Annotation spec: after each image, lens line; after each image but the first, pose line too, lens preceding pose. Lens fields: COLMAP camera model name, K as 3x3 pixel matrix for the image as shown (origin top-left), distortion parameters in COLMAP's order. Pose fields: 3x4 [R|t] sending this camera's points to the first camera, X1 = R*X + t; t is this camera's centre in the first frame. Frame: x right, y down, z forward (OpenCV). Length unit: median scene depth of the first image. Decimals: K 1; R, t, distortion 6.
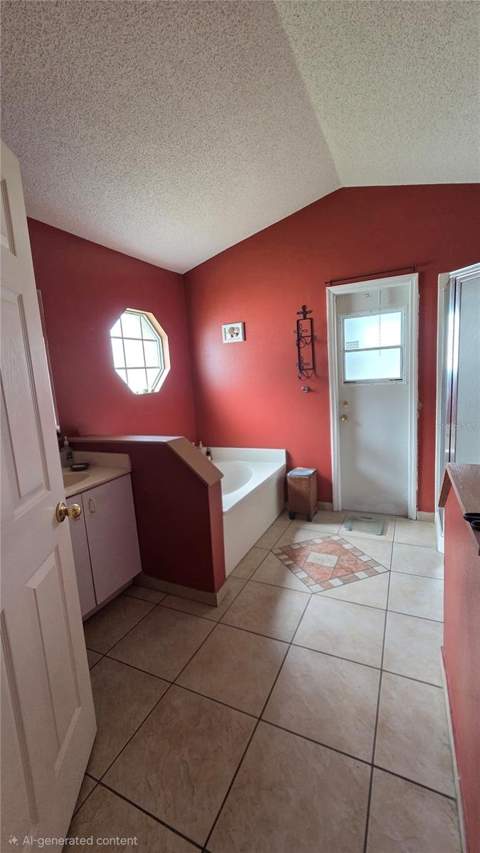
lens RADIAL K [[354.5, 0, 232.4], [0, 354.5, 424.4], [0, 0, 1]] dist [0.005475, -0.000541]
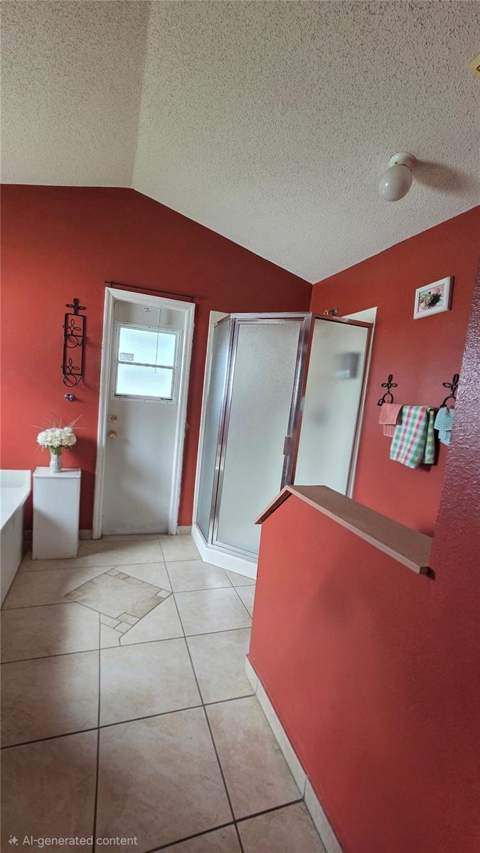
lens RADIAL K [[354.5, 0, 238.1], [0, 354.5, 427.3], [0, 0, 1]] dist [0.005475, -0.000541]
pose [[0.694697, 0.064966, 0.716363, -0.122120], [-0.036414, 0.997812, -0.055178, 0.004102], [-0.718380, 0.012246, 0.695543, 0.140184]]
